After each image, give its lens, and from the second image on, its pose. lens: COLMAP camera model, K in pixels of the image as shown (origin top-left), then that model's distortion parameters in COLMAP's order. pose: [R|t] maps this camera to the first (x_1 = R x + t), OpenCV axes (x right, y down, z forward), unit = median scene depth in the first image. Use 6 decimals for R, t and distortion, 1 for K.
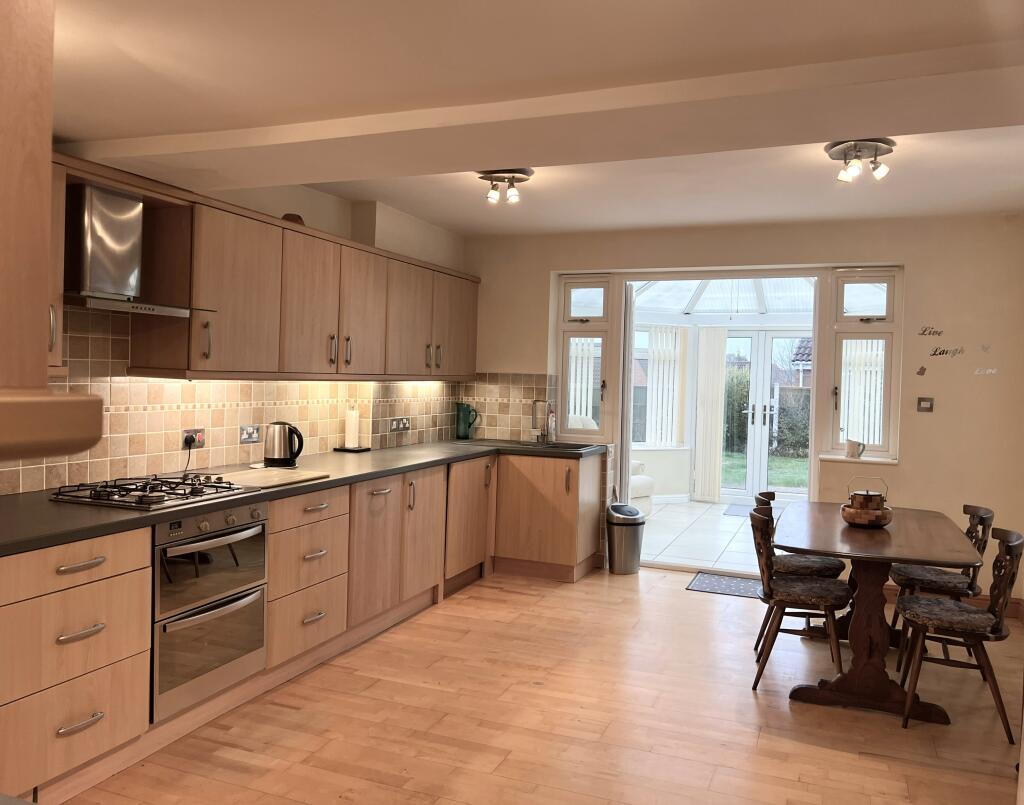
lens RADIAL K [[820.7, 0, 515.2], [0, 820.7, 397.0], [0, 0, 1]] dist [0.107450, -0.009757]
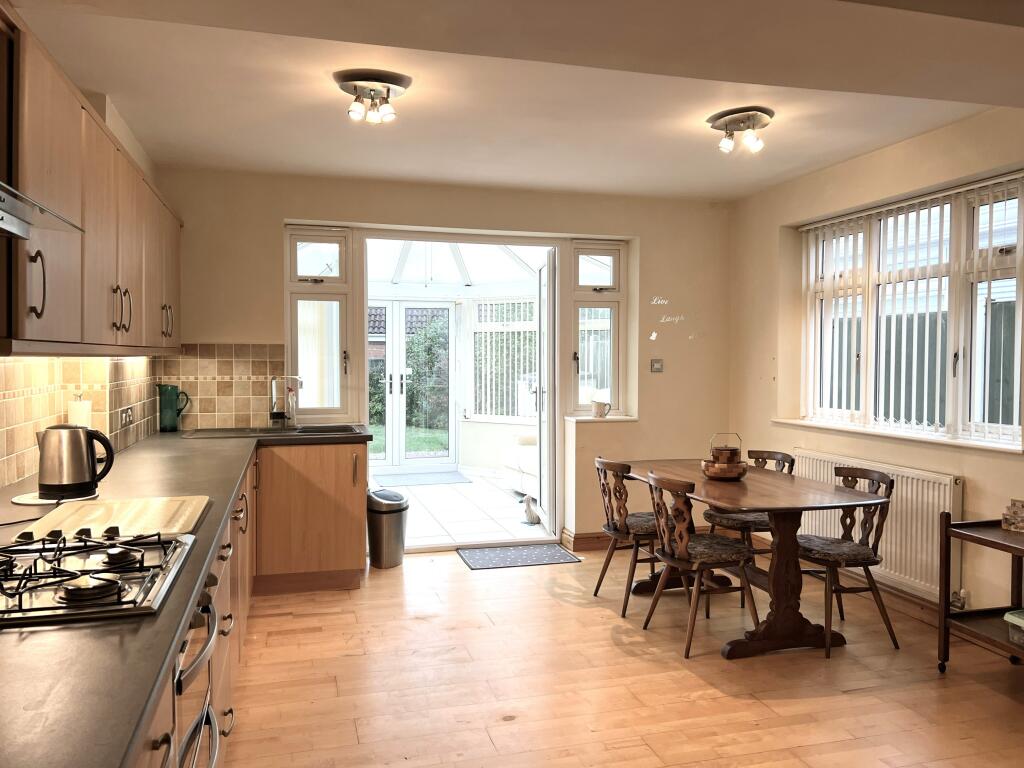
lens RADIAL K [[792.3, 0, 509.6], [0, 792.3, 384.6], [0, 0, 1]] dist [0.091389, -0.001617]
pose [[0.802998, -0.045625, 0.594232, -0.270377], [0.033762, 0.998947, 0.031075, -0.004971], [-0.595024, -0.004890, 0.803693, 0.231109]]
